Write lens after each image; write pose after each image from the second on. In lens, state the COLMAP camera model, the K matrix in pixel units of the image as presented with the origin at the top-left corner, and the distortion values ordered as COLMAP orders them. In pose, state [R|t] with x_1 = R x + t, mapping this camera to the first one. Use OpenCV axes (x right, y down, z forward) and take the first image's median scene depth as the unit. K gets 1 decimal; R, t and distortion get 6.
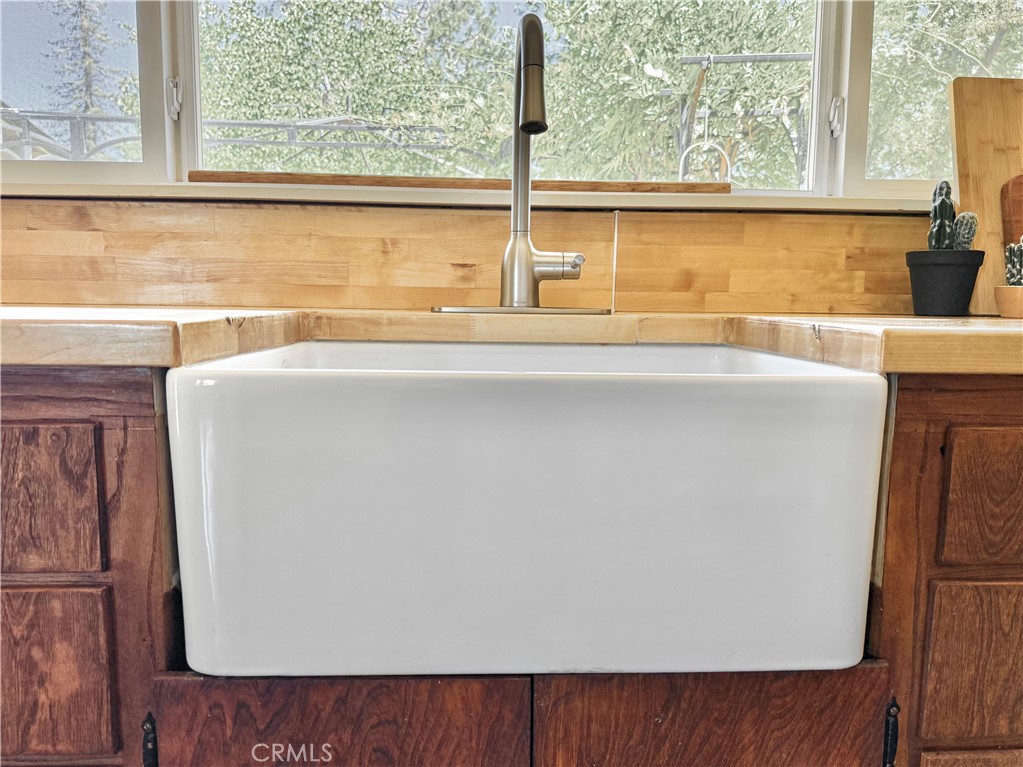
lens RADIAL K [[764.7, 0, 511.5], [0, 764.7, 383.5], [0, 0, 1]] dist [0.000745, -0.002307]
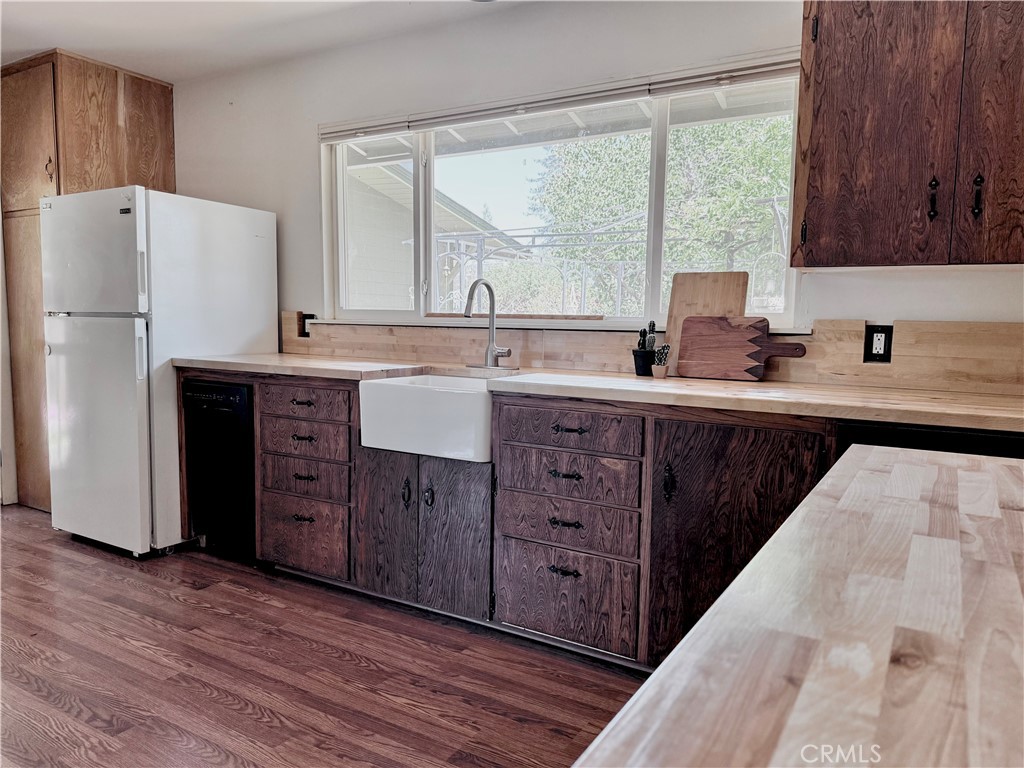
lens RADIAL K [[733.8, 0, 512.0], [0, 733.8, 384.0], [0, 0, 1]] dist [0.058459, -0.070960]
pose [[0.834638, 0.052348, -0.548306, 1.547419], [-0.065789, 0.997822, -0.004880, -0.020789], [0.546856, 0.040146, 0.836264, -1.259272]]
